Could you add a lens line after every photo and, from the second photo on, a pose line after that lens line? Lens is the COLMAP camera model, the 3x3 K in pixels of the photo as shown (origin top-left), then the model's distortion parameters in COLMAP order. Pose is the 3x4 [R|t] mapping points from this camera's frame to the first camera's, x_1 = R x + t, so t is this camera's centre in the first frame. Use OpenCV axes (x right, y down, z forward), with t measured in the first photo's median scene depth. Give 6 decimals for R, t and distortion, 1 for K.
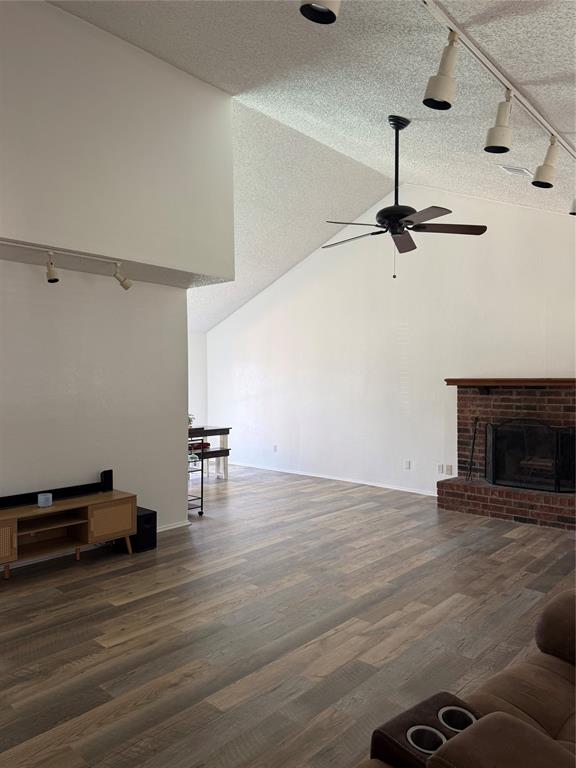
lens RADIAL K [[535.9, 0, 283.0], [0, 535.9, 386.3], [0, 0, 1]] dist [0.087581, -0.125335]
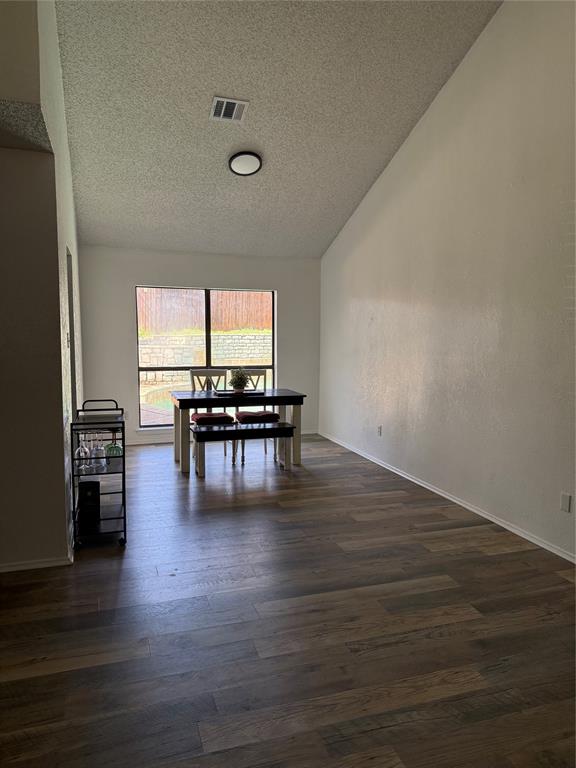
lens RADIAL K [[535.9, 0, 283.0], [0, 535.9, 386.3], [0, 0, 1]] dist [0.087581, -0.125335]
pose [[0.876723, 0.062794, -0.476879, 0.306140], [-0.015369, 0.994593, 0.102709, -0.005319], [0.480750, -0.082718, 0.872947, 0.603966]]
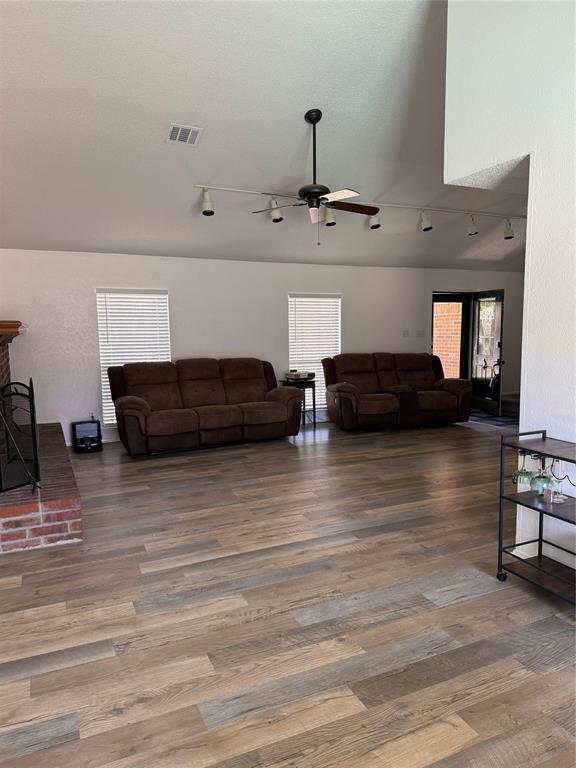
lens RADIAL K [[535.9, 0, 283.0], [0, 535.9, 386.3], [0, 0, 1]] dist [0.087581, -0.125335]
pose [[-0.923036, -0.026903, 0.383771, -0.163843], [0.020175, 0.992794, 0.118120, -0.011442], [-0.384184, 0.116771, -0.915842, 1.635910]]
